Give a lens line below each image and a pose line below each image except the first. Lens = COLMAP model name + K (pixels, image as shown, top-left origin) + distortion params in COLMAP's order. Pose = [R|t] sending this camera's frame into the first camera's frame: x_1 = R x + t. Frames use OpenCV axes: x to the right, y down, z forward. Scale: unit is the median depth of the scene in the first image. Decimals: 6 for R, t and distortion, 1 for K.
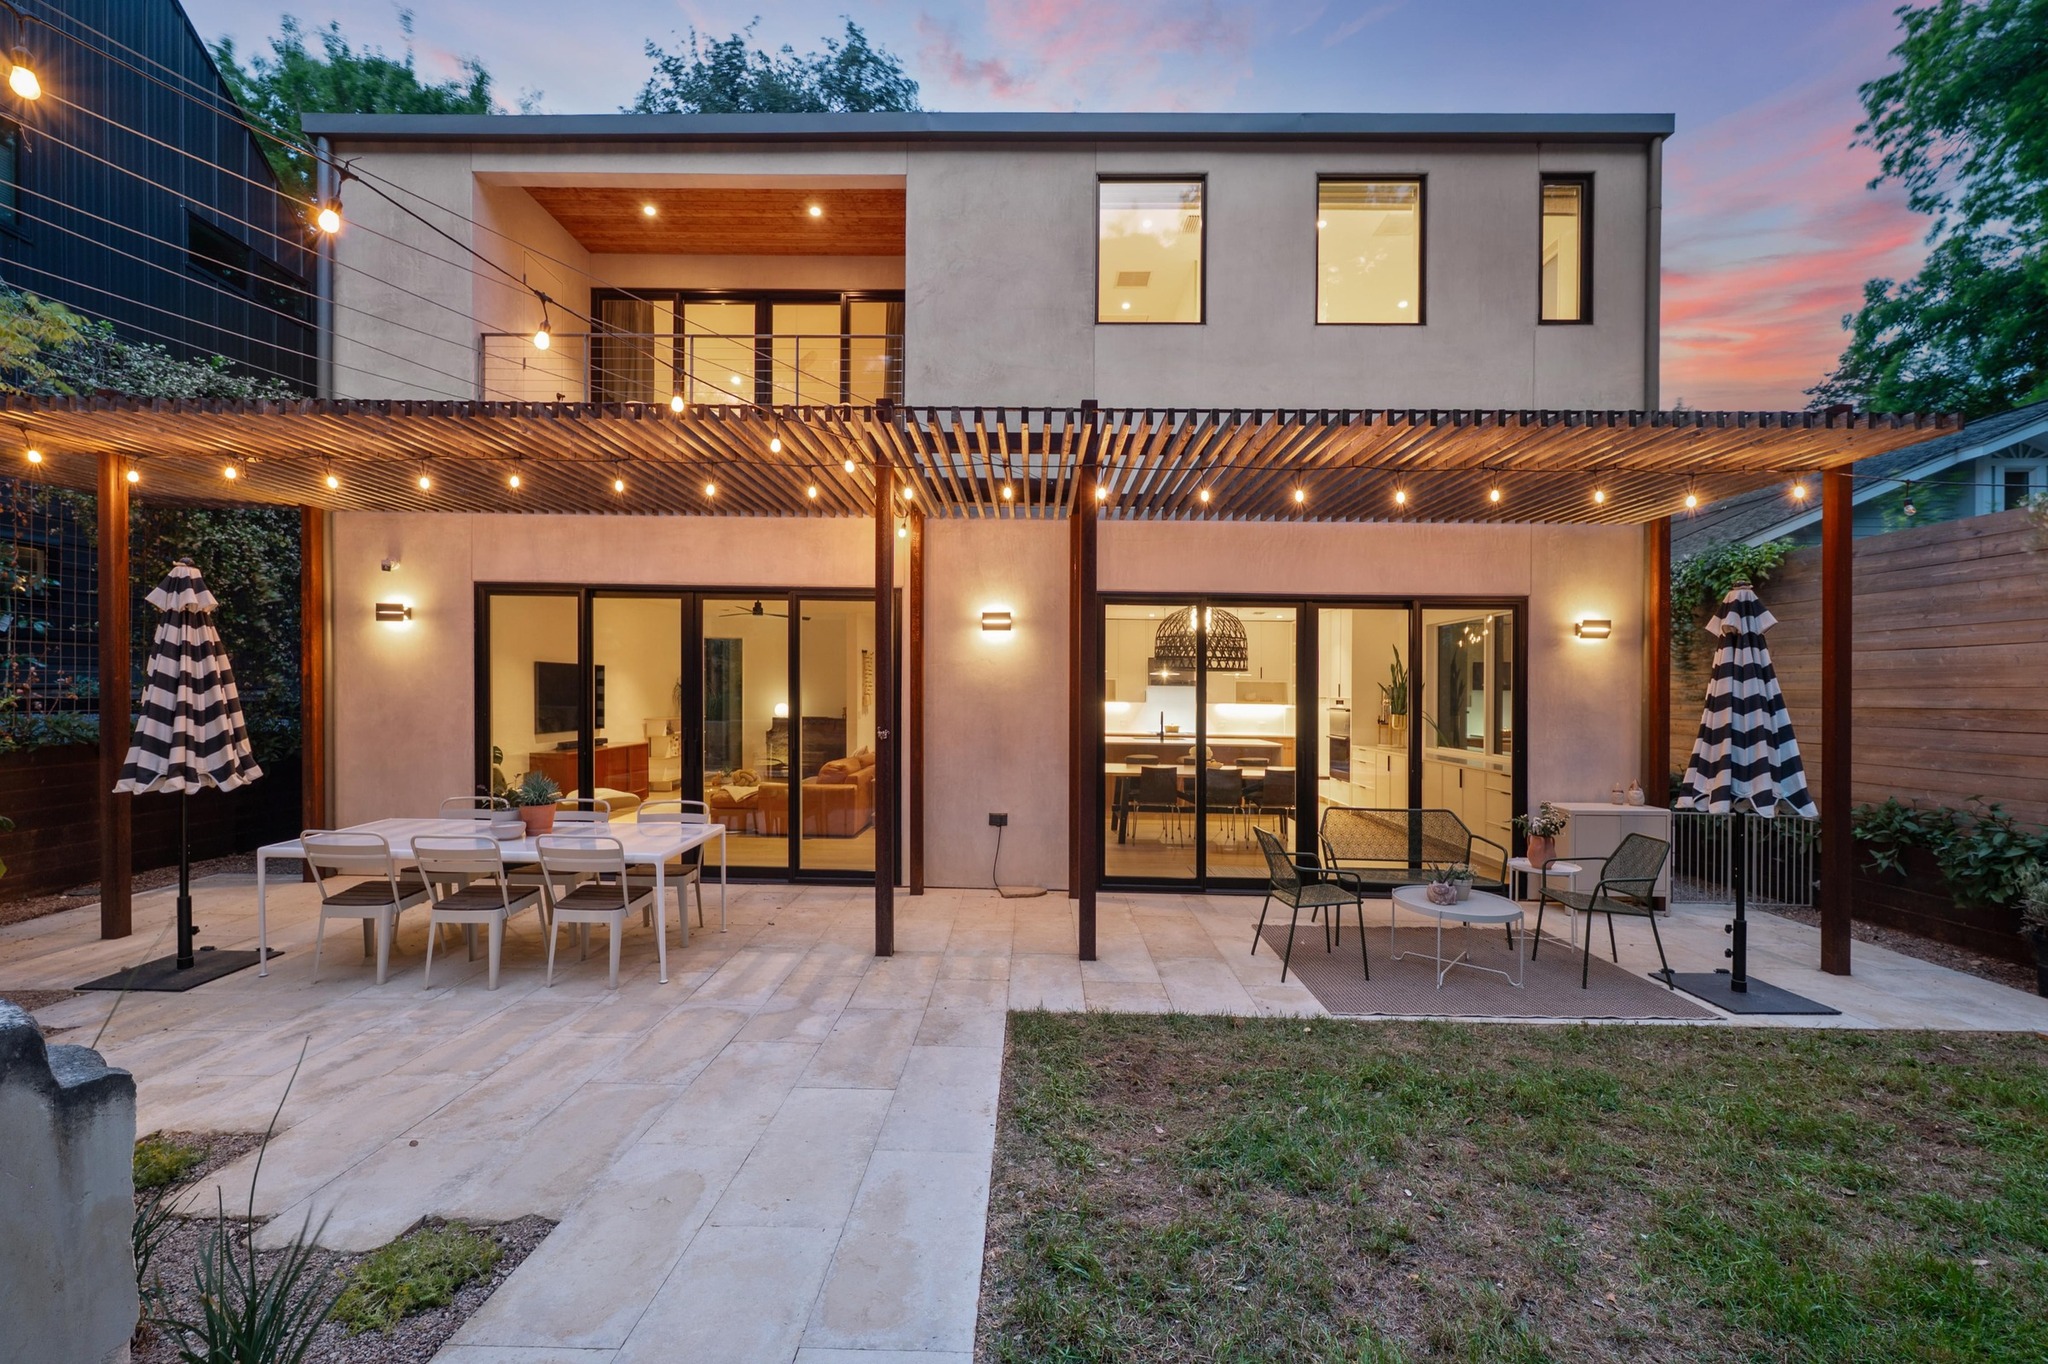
lens RADIAL K [[818.9, 0, 1010.0], [0, 818.9, 705.7], [0, 0, 1]] dist [0.006642, 0.000722]
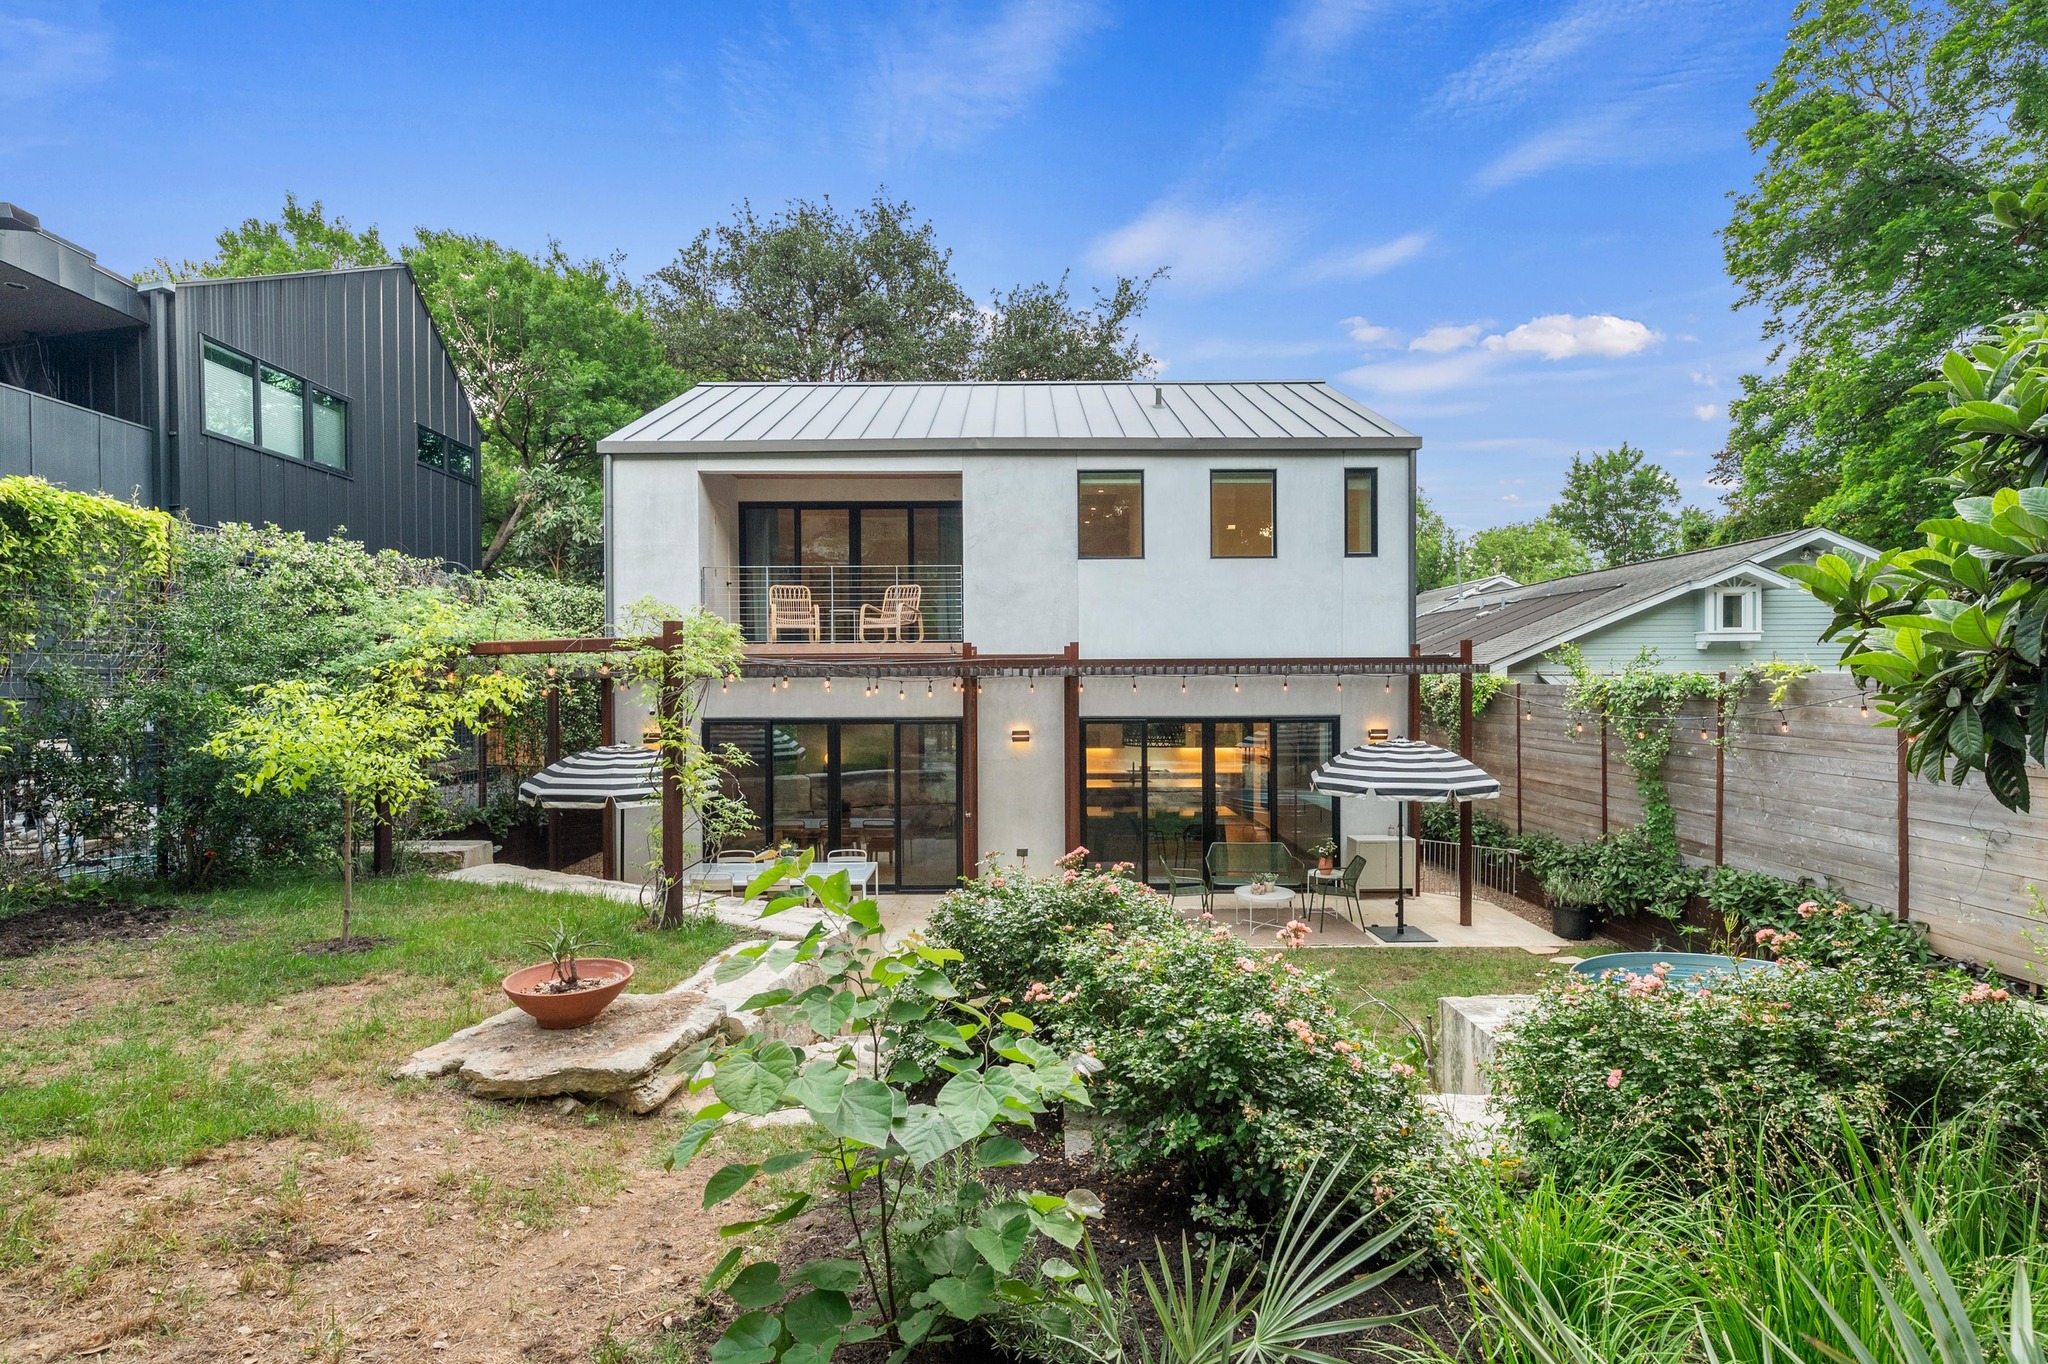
lens RADIAL K [[929.1, 0, 1008.2], [0, 929.1, 685.3], [0, 0, 1]] dist [0.019403, 0.000175]
pose [[0.999464, -0.023173, 0.023120, -0.093335], [0.023253, 0.999725, -0.003181, -0.231445], [-0.023040, 0.003717, 0.999728, -1.060452]]
